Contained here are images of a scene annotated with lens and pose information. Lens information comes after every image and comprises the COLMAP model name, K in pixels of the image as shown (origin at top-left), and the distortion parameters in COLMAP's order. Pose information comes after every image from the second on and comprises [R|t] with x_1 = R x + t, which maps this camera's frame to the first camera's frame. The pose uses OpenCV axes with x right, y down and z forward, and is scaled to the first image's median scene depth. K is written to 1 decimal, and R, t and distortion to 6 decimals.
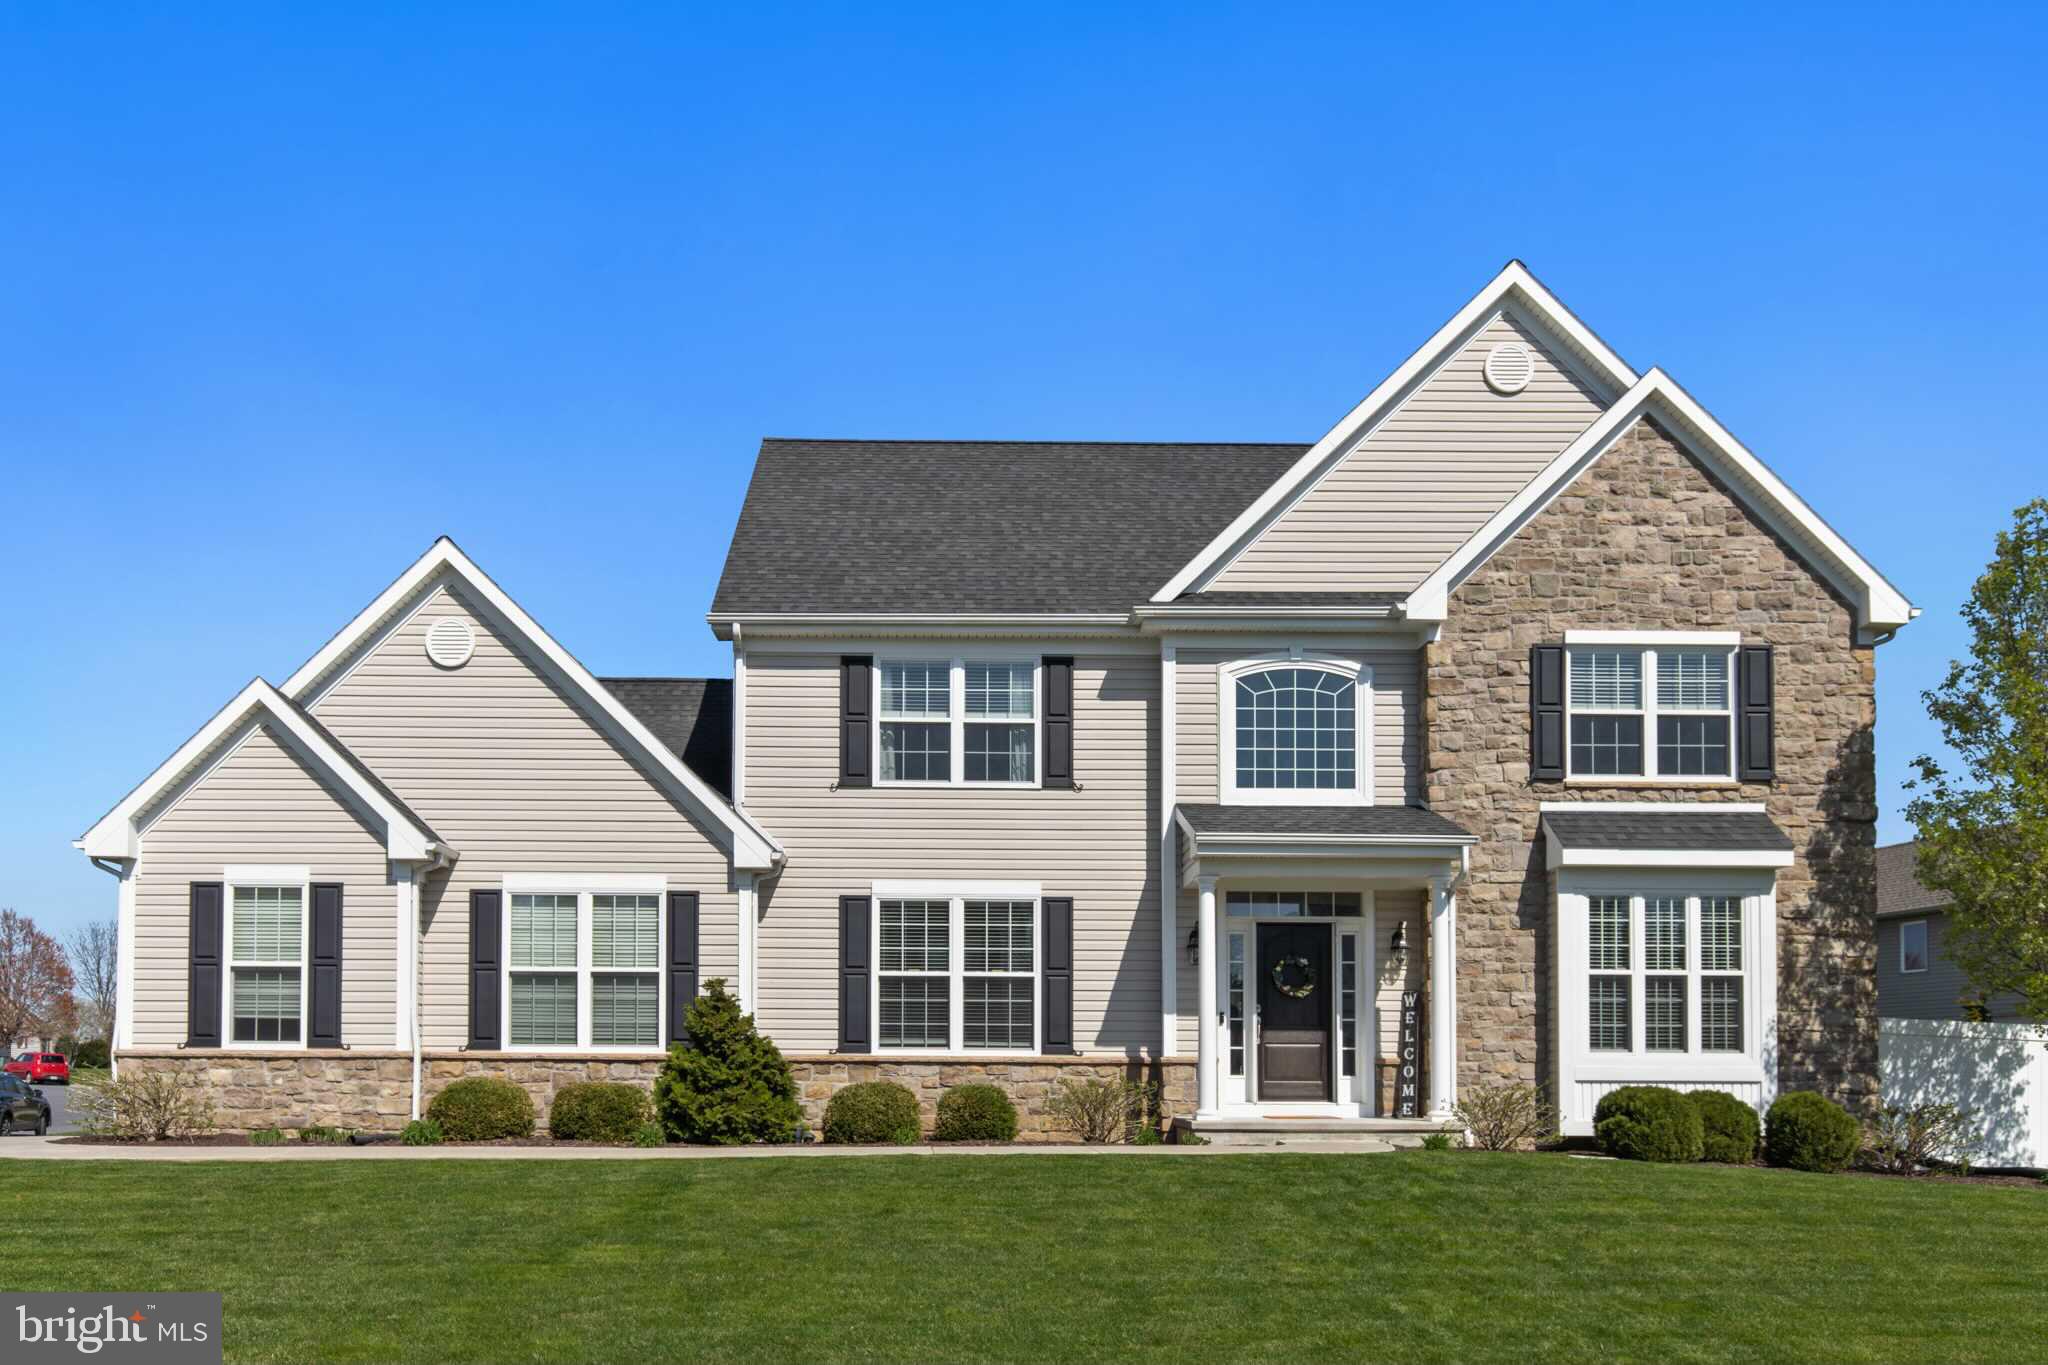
lens RADIAL K [[1401.3, 0, 1023.2], [0, 1401.3, 1040.4], [0, 0, 1]] dist [0.002295, -0.000255]
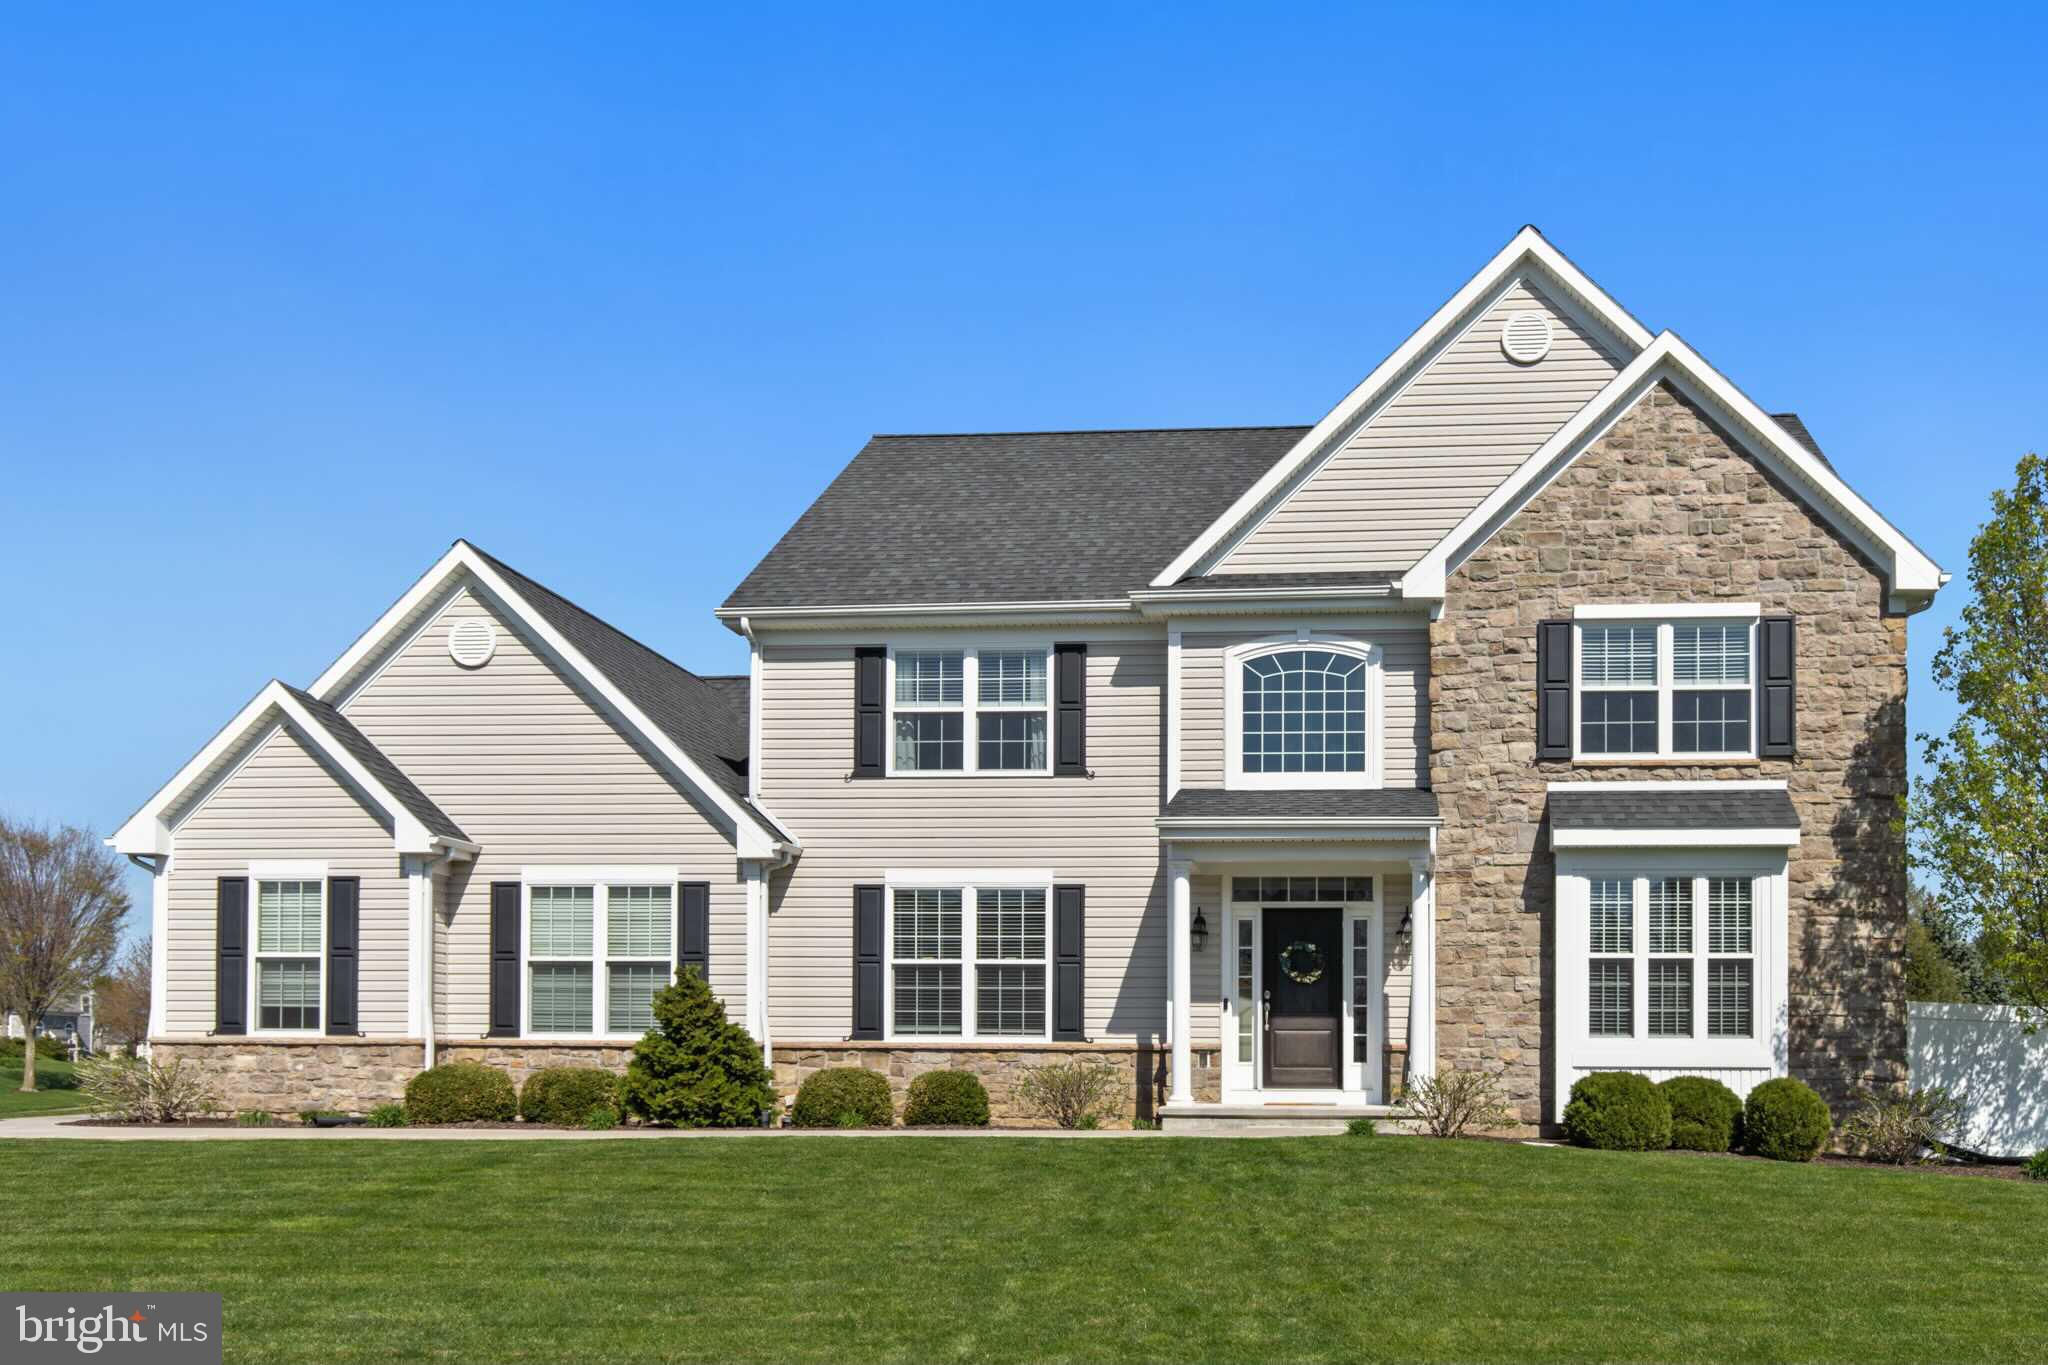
lens RADIAL K [[1406.7, 0, 1336.4], [0, 1406.7, 1051.1], [0, 0, 1]] dist [0.003317, -0.000578]
pose [[0.997307, -0.000935, -0.073340, 0.291493], [0.001625, 0.999955, 0.009347, 0.007951], [0.073328, -0.009441, 0.997263, 0.009241]]
